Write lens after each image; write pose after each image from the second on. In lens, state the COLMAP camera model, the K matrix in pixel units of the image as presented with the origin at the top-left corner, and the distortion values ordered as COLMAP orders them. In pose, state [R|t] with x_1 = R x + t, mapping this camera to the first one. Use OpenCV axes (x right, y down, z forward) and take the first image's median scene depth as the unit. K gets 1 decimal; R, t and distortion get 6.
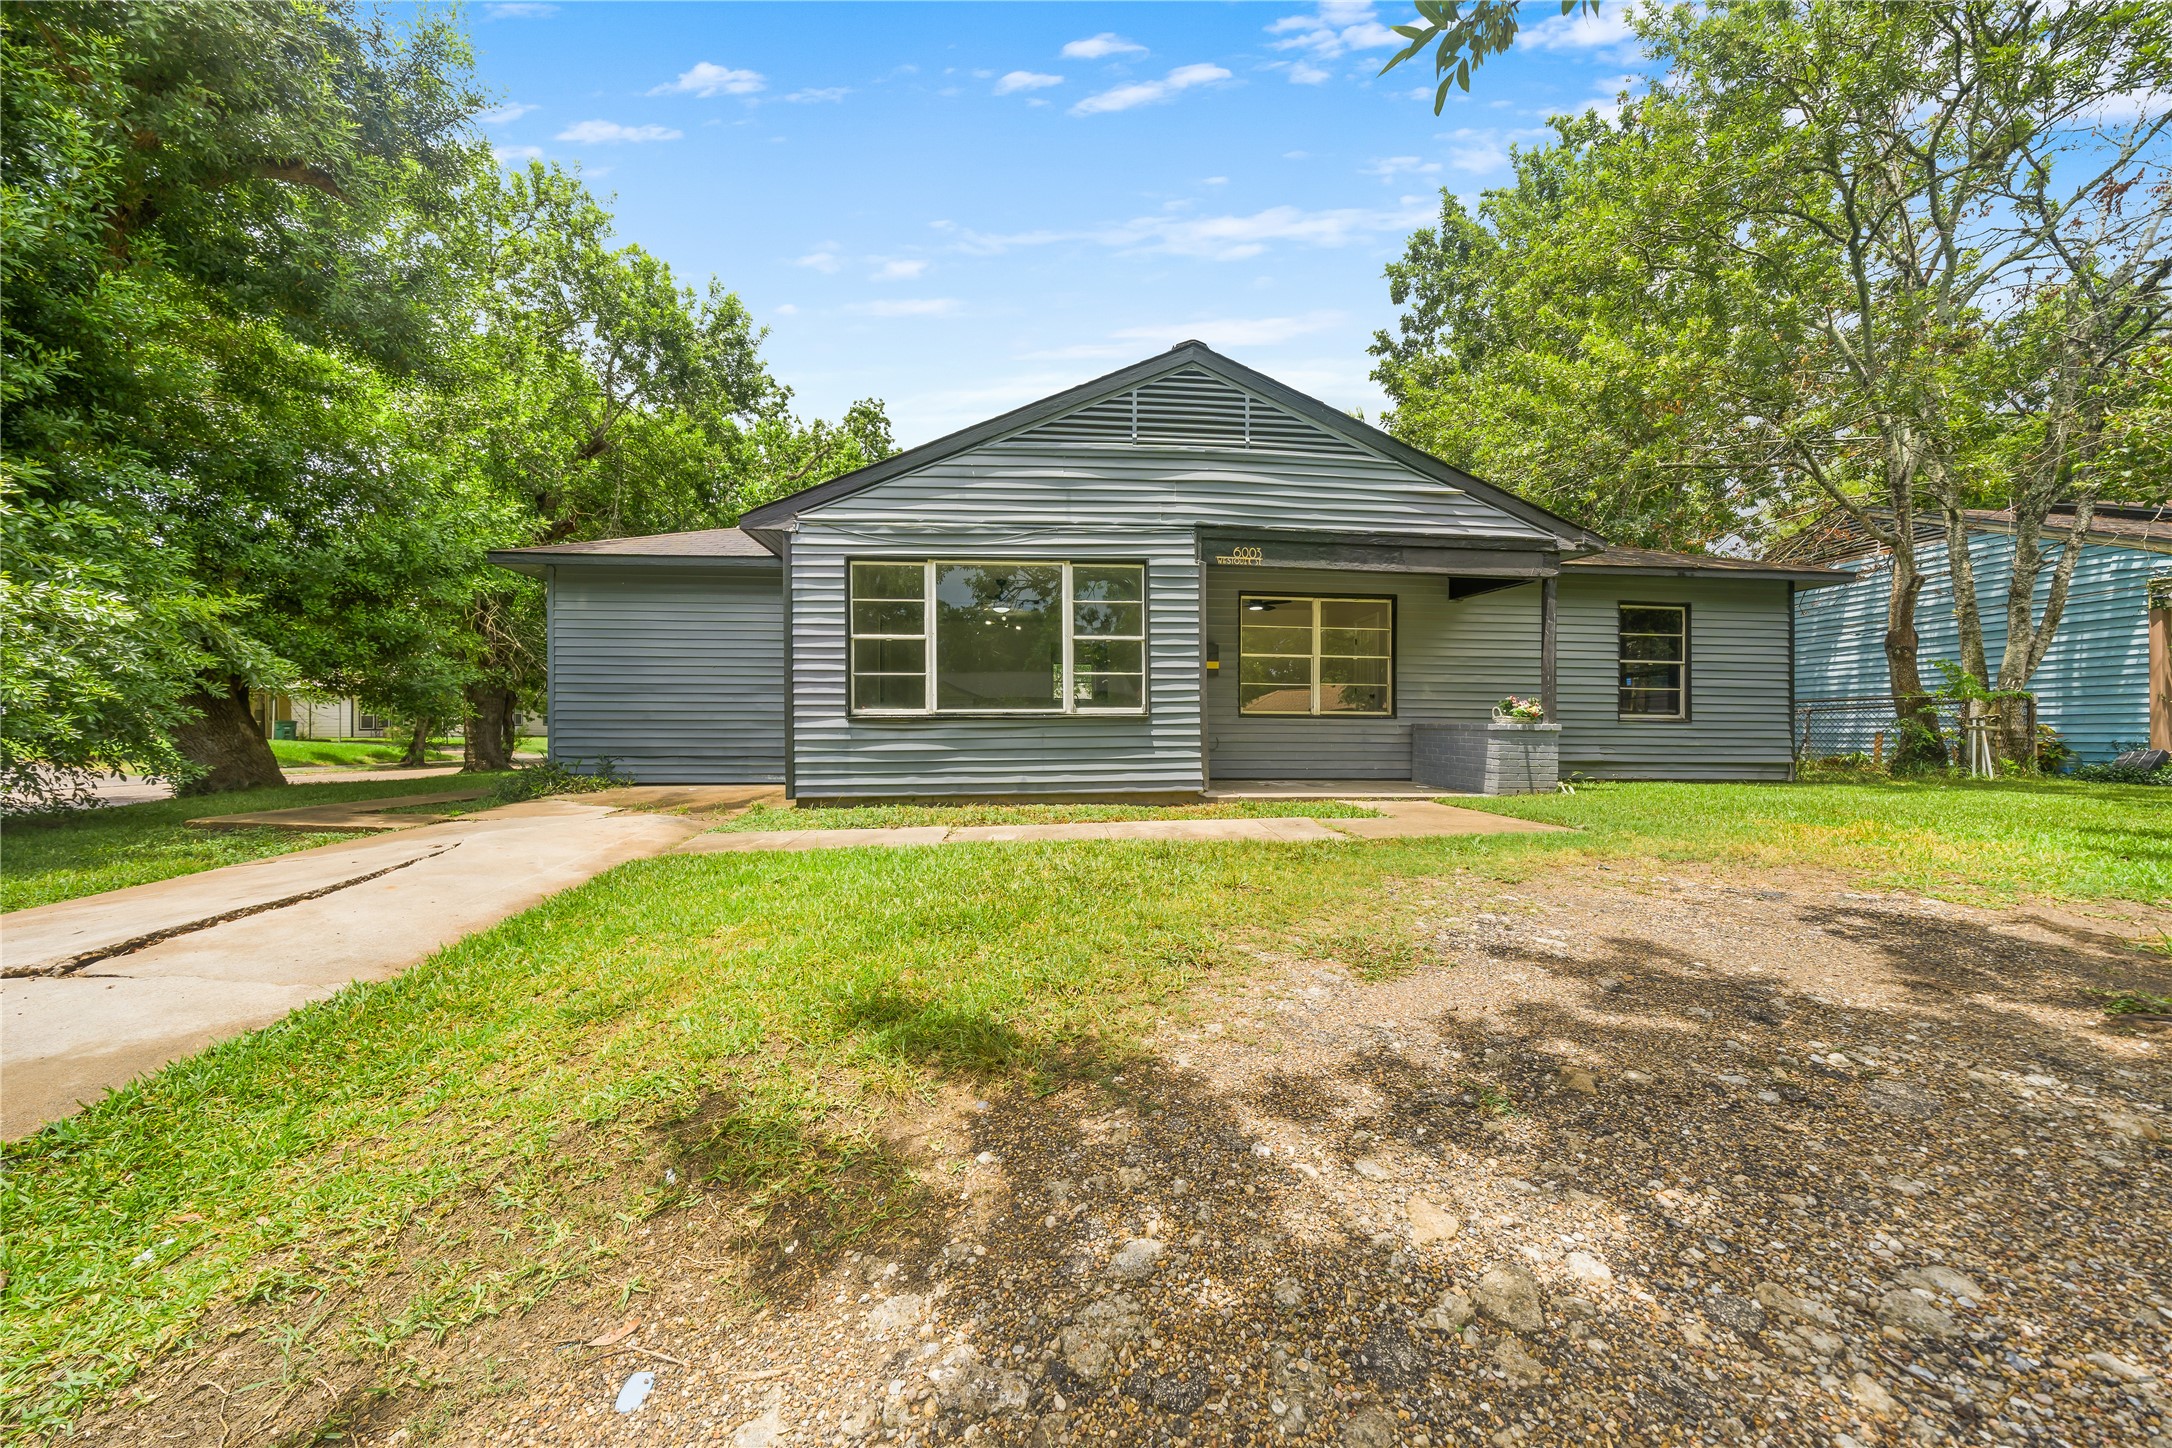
lens RADIAL K [[715.4, 0, 1086.0], [0, 715.4, 724.0], [0, 0, 1]] dist [-0.000392, -0.000043]
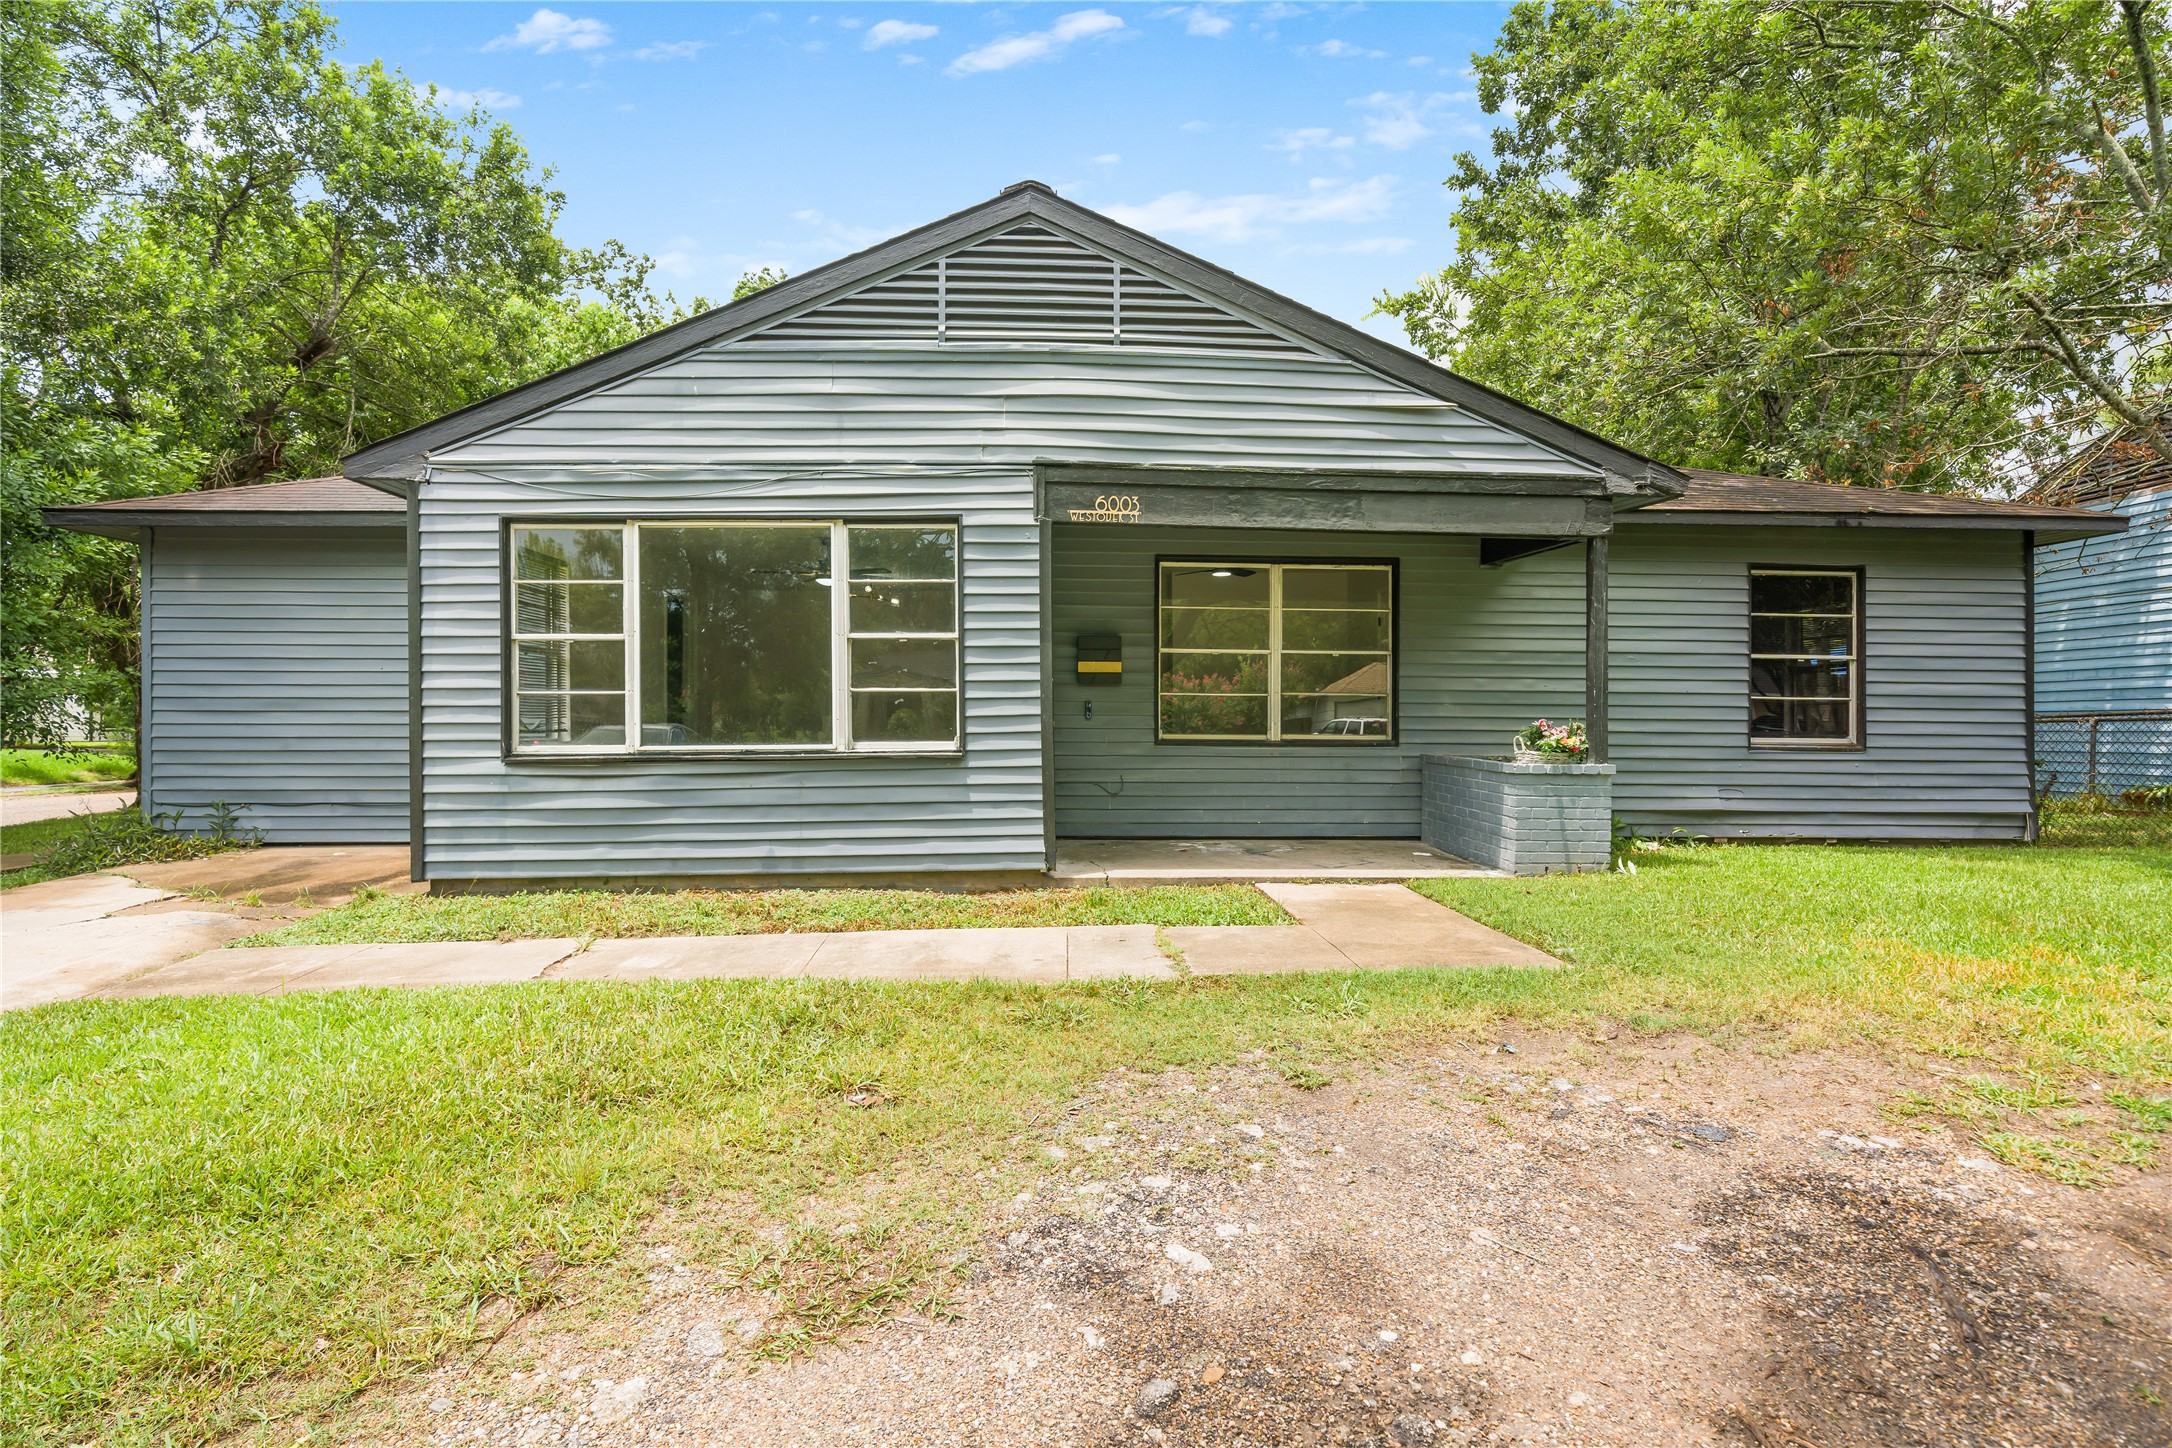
lens RADIAL K [[1005.2, 0, 1084.5], [0, 1005.2, 710.9], [0, 0, 1]] dist [0.010283, -0.007763]
pose [[0.999162, -0.002106, -0.040881, 0.232995], [0.001959, 0.999991, -0.003640, -0.046790], [0.040889, 0.003557, 0.999157, 0.080709]]
